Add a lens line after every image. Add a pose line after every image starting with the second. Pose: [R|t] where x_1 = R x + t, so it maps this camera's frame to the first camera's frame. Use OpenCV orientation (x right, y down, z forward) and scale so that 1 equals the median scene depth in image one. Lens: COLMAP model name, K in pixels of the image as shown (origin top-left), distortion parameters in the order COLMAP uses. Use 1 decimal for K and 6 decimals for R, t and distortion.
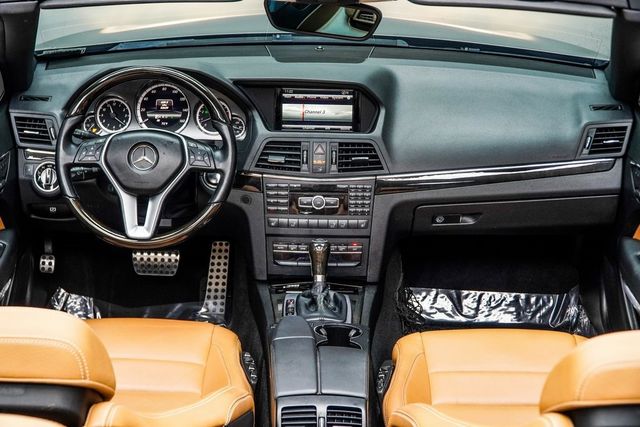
lens RADIAL K [[1218.3, 0, 320.1], [0, 1218.3, 214.1], [0, 0, 1]] dist [-0.393031, 0.000000]
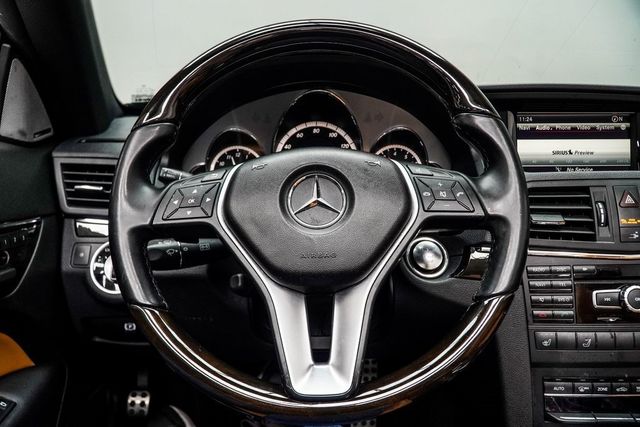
lens RADIAL K [[510.2, 0, 308.4], [0, 510.2, 213.1], [0, 0, 1]] dist [-0.008178, 0.001889]
pose [[0.999539, -0.030202, -0.003121, -0.138524], [0.028922, 0.978351, -0.204923, -0.004825], [0.009242, 0.204738, 0.978773, 0.765342]]
